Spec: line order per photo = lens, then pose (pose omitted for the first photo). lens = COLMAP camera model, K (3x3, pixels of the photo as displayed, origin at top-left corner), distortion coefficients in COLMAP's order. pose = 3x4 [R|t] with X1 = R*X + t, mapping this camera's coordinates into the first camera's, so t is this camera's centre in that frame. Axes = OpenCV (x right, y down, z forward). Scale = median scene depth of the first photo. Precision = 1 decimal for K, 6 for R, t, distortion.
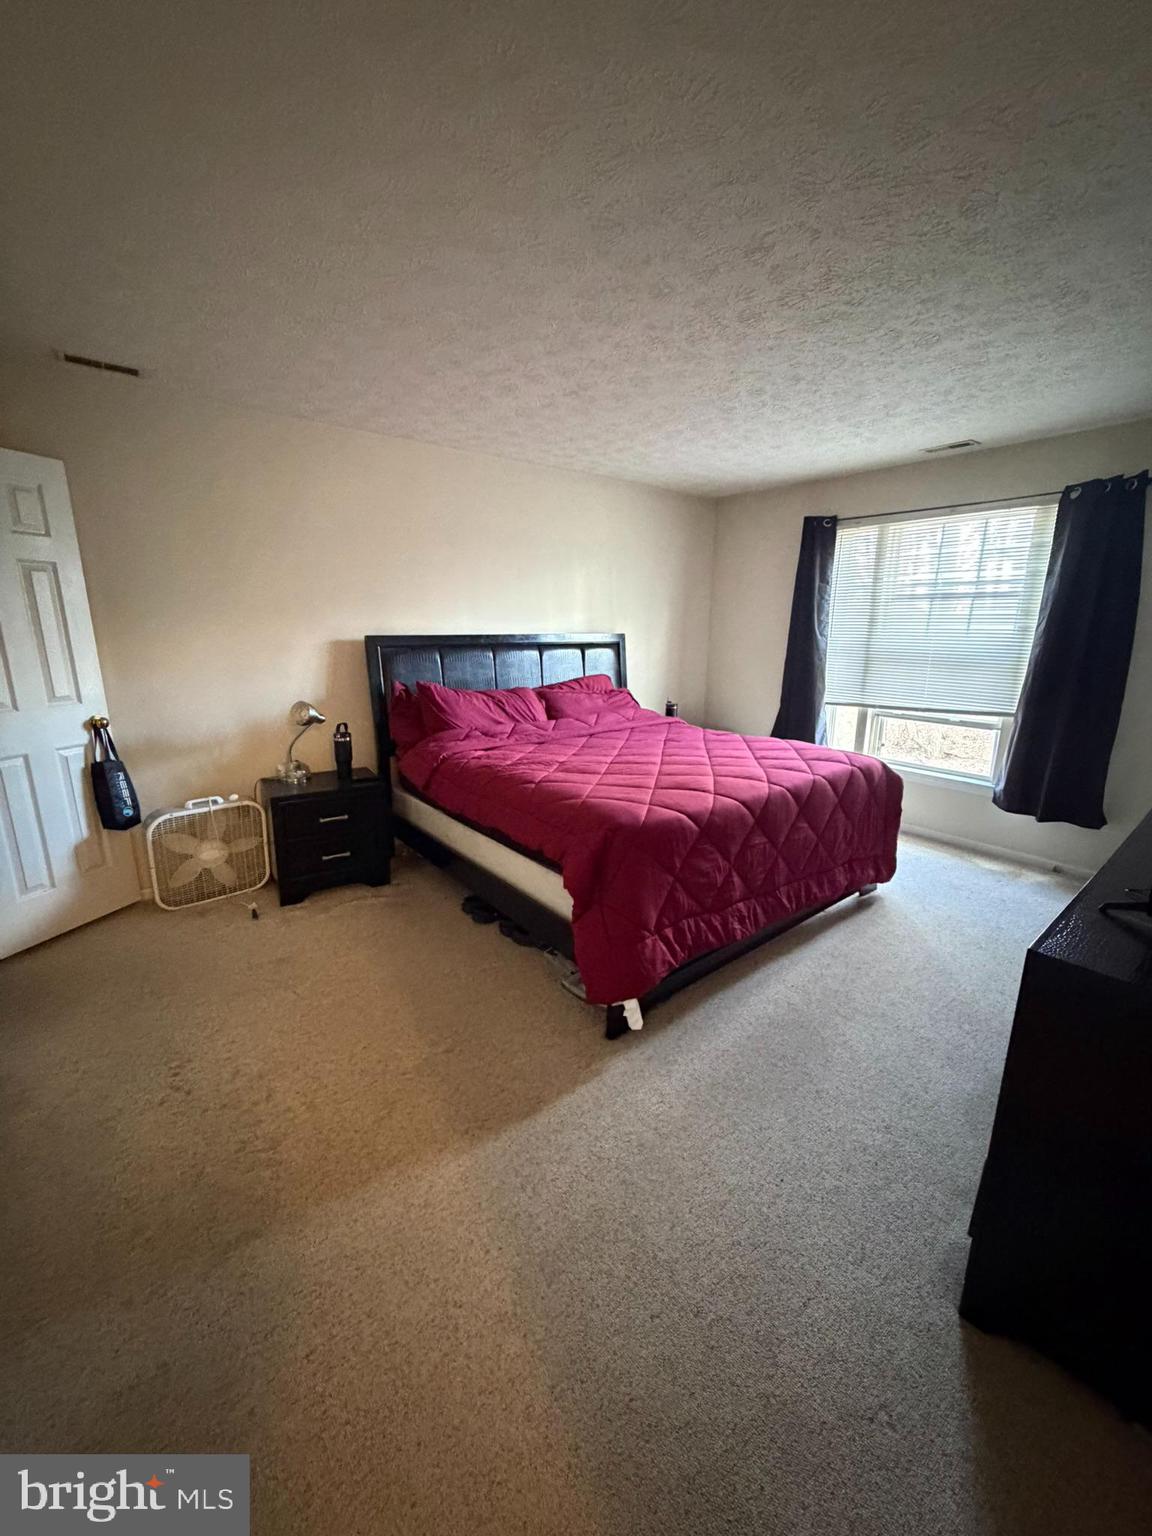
lens RADIAL K [[607.8, 0, 580.1], [0, 607.8, 765.4], [0, 0, 1]] dist [-0.001101, 0.000518]
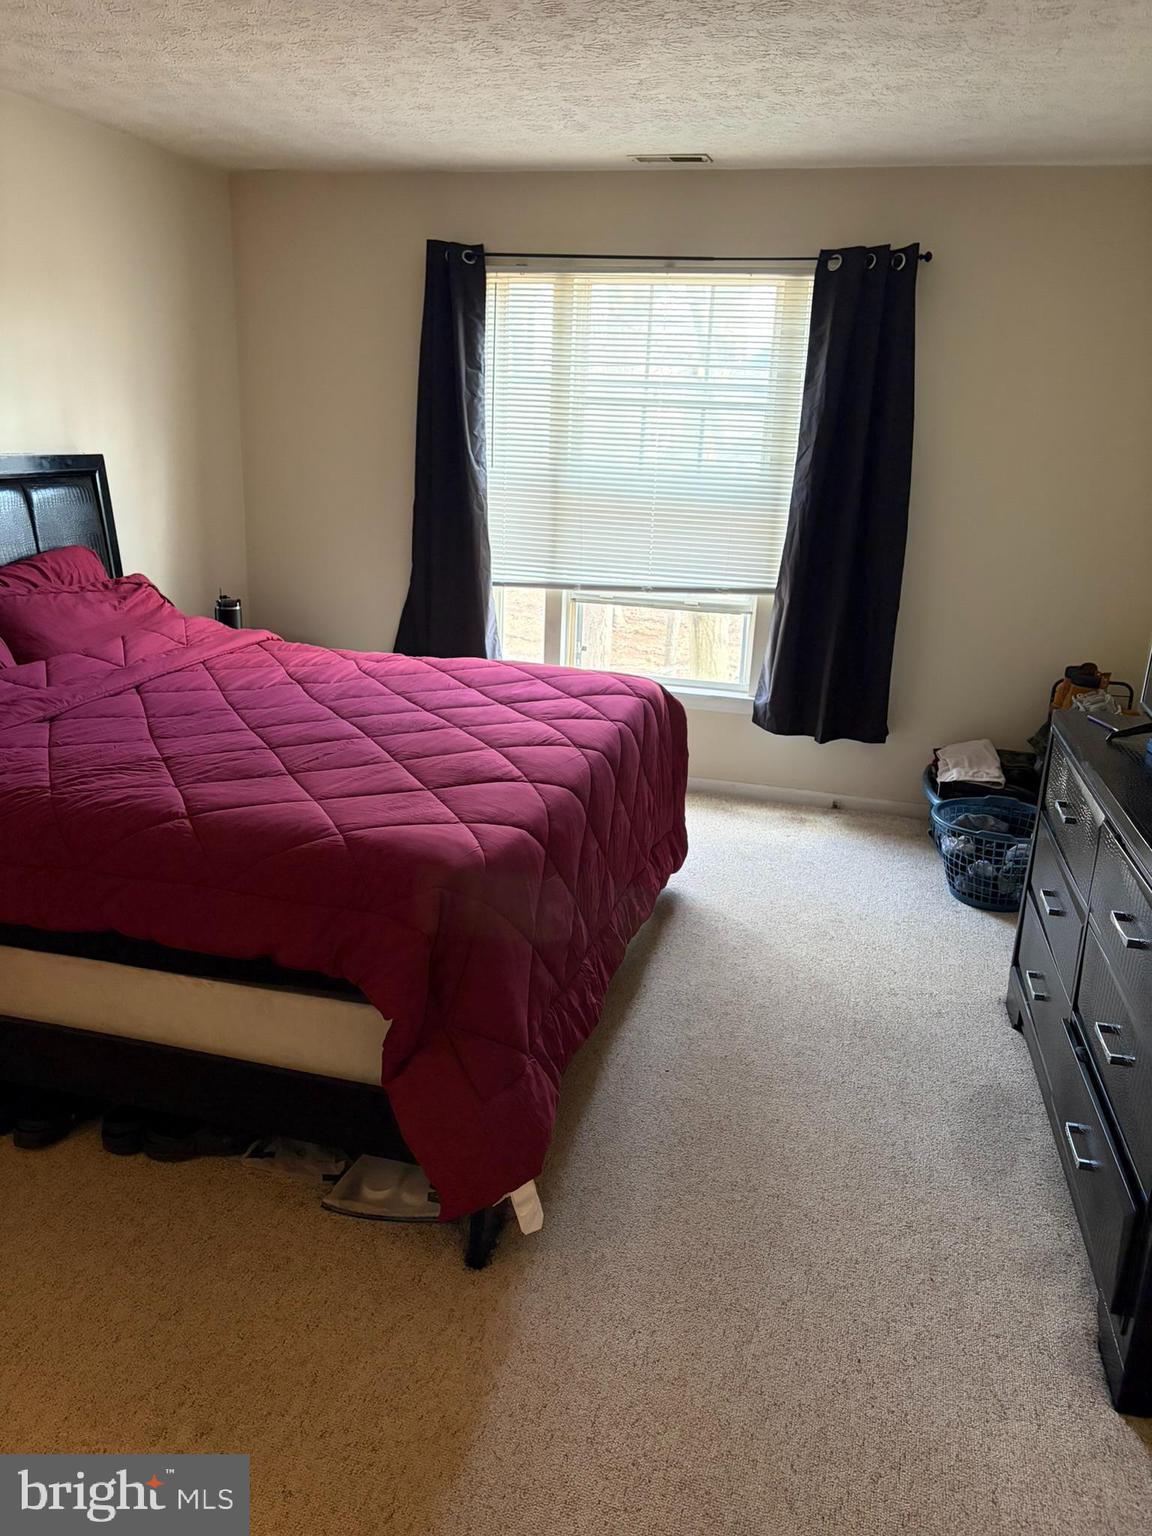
lens RADIAL K [[1149.5, 0, 575.9], [0, 1149.5, 773.7], [0, 0, 1]] dist [0.058917, -0.067254]
pose [[0.804345, -0.149092, 0.575152, -0.263183], [0.102047, 0.988286, 0.113474, -0.056495], [-0.585334, -0.032580, 0.810138, 0.089369]]
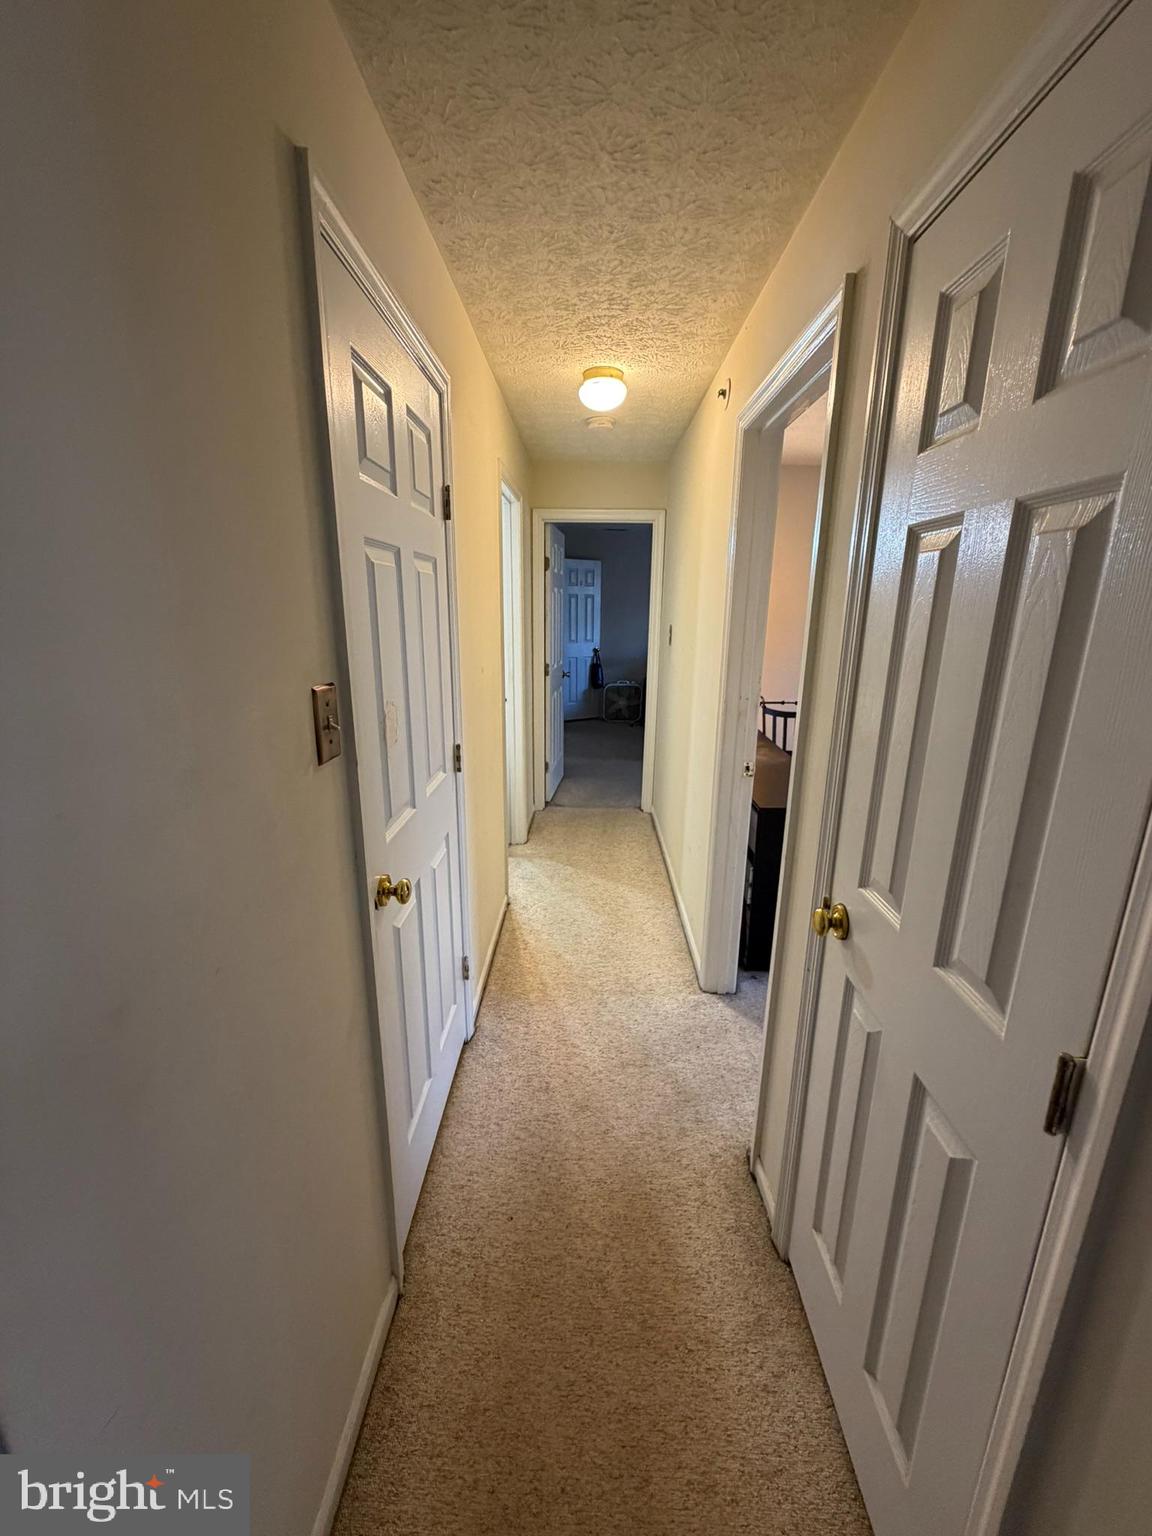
lens RADIAL K [[607.8, 0, 575.3], [0, 607.8, 768.2], [0, 0, 1]] dist [-0.001101, 0.000518]
pose [[0.757935, 0.164854, -0.631156, 0.531454], [-0.153042, 0.985474, 0.073617, 0.146601], [0.634124, 0.040796, 0.772155, -0.645679]]
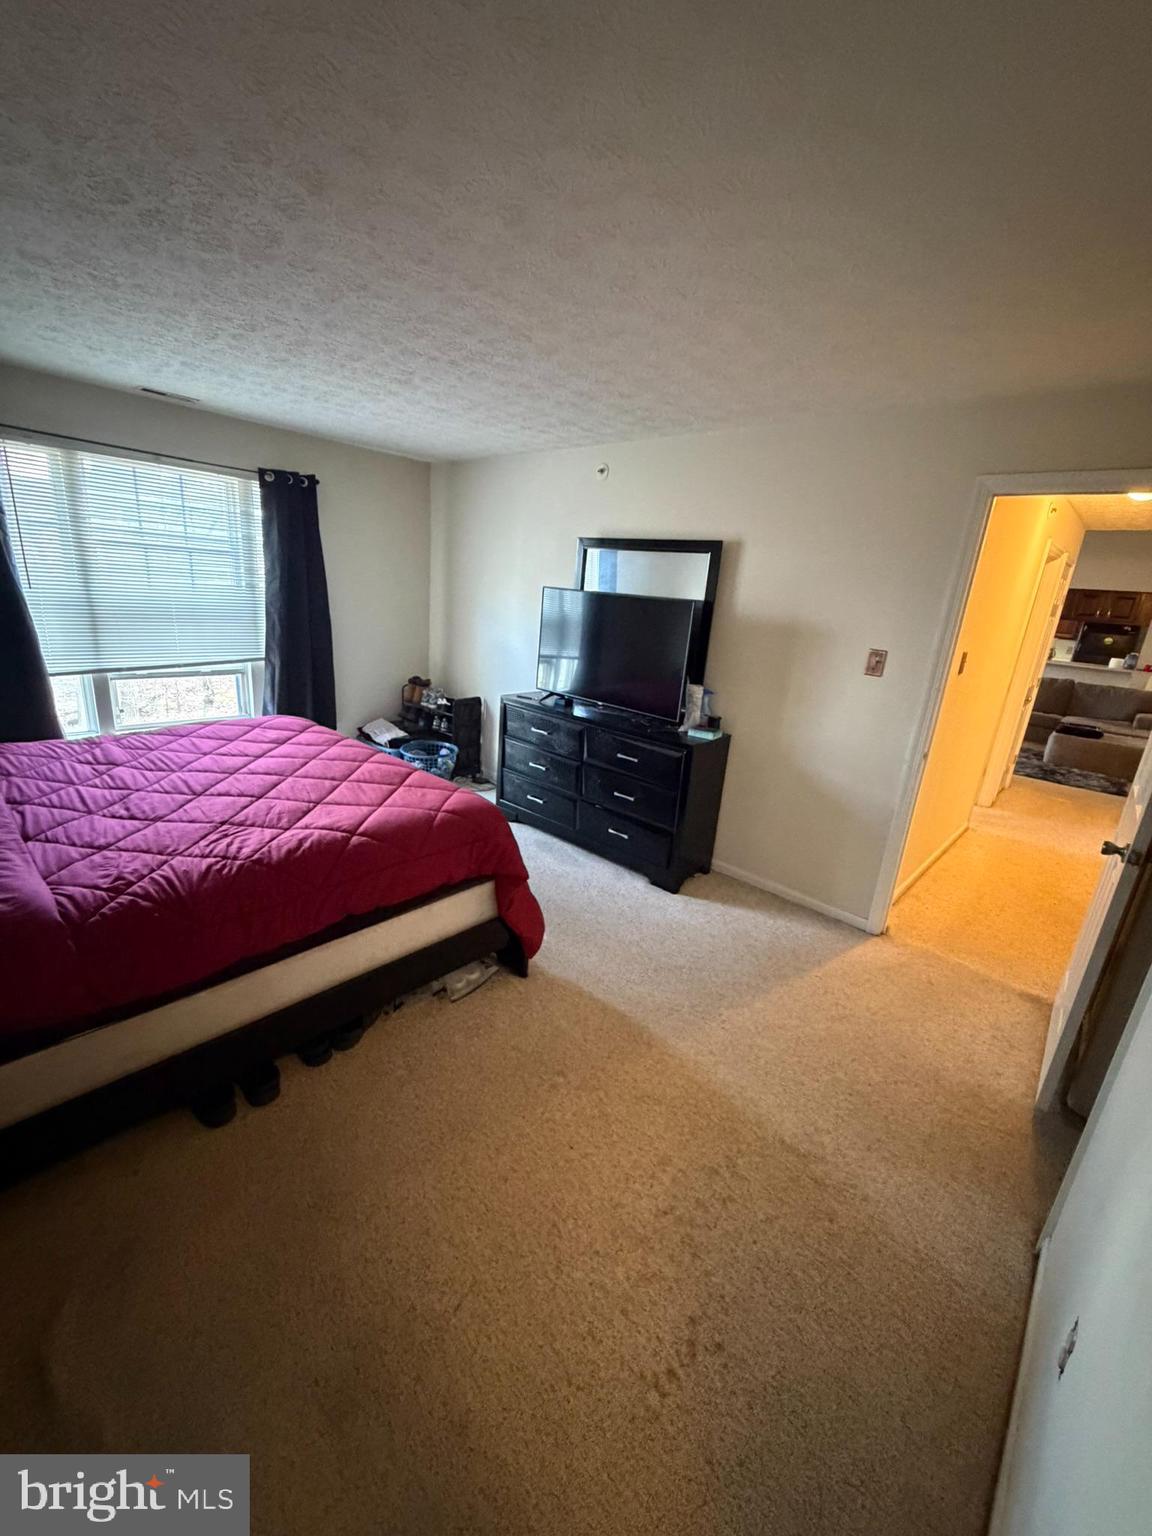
lens RADIAL K [[607.8, 0, 571.5], [0, 607.8, 765.3], [0, 0, 1]] dist [-0.001101, 0.000518]
pose [[-0.138035, -0.299539, 0.944046, -0.631947], [0.146780, 0.936458, 0.318593, -0.200771], [-0.979491, 0.182544, -0.085298, 0.611107]]
